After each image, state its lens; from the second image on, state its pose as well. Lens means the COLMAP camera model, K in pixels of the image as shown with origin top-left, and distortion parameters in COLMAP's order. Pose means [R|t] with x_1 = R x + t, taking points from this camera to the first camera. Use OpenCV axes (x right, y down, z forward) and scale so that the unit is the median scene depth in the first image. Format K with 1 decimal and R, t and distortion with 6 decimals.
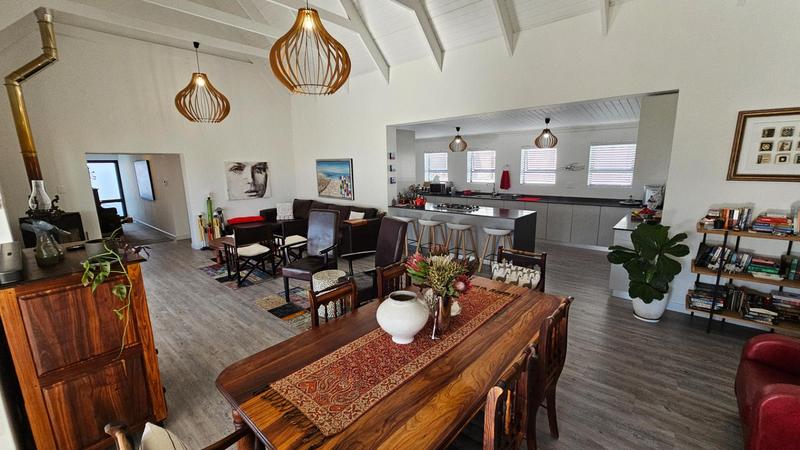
lens RADIAL K [[326.0, 0, 406.1], [0, 326.0, 220.9], [0, 0, 1]] dist [0.000417, 0.000718]
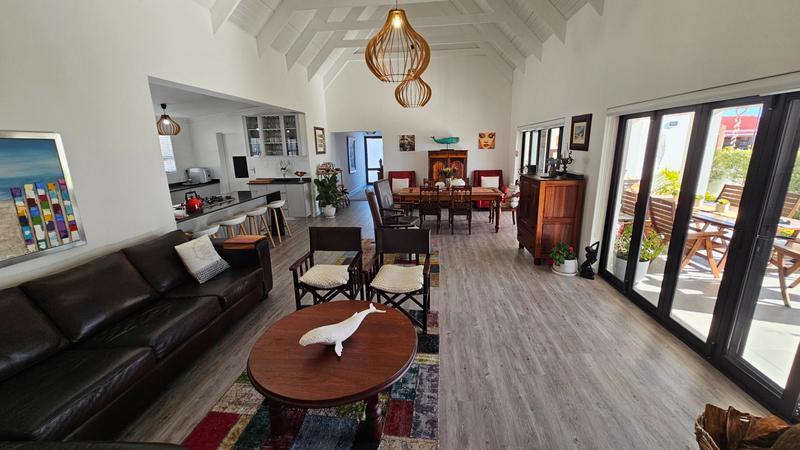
lens RADIAL K [[326.0, 0, 405.9], [0, 326.0, 229.1], [0, 0, 1]] dist [0.000417, 0.000718]
pose [[-0.583088, -0.166901, 0.795080, -0.792976], [0.191064, 0.923047, 0.333884, -0.158140], [-0.789622, 0.346595, -0.506329, 1.047209]]
